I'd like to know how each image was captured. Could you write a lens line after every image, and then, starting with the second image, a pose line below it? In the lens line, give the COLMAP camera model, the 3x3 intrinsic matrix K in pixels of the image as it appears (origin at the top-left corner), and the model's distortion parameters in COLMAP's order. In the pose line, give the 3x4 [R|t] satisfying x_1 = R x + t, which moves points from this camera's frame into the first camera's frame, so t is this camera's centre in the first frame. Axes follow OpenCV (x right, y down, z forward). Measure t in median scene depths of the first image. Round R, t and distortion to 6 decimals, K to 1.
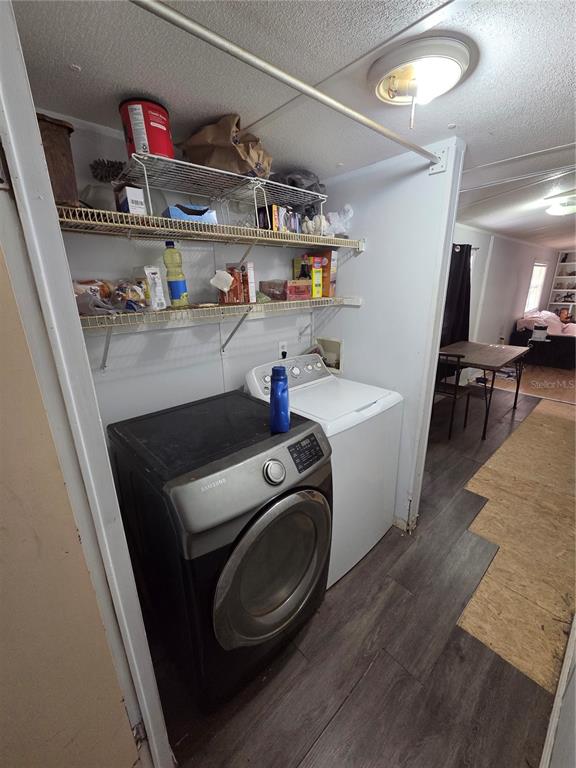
lens RADIAL K [[317.5, 0, 288.6], [0, 317.5, 382.6], [0, 0, 1]] dist [-0.000232, -0.000020]
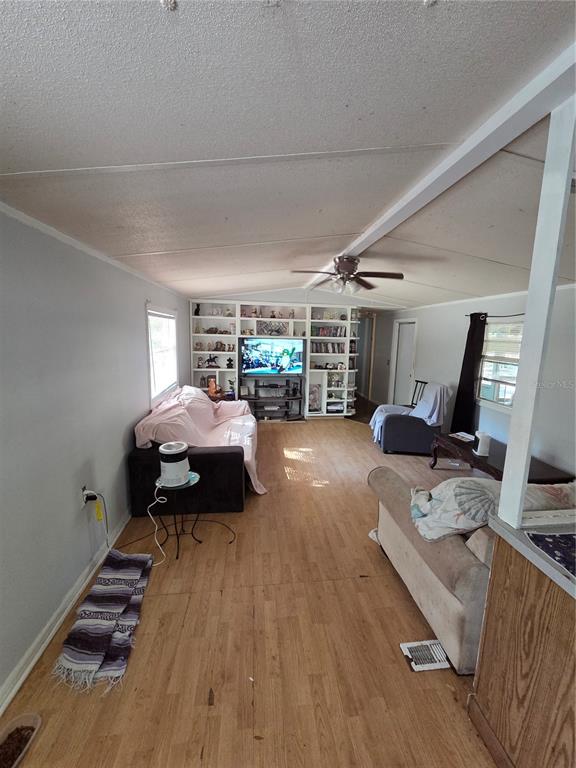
lens RADIAL K [[317.5, 0, 289.1], [0, 317.5, 385.4], [0, 0, 1]] dist [-0.000232, -0.000020]
pose [[0.591528, -0.098714, 0.800218, 0.394274], [0.209334, 0.977246, -0.034189, -0.153707], [-0.778636, 0.187737, 0.598733, 0.432166]]
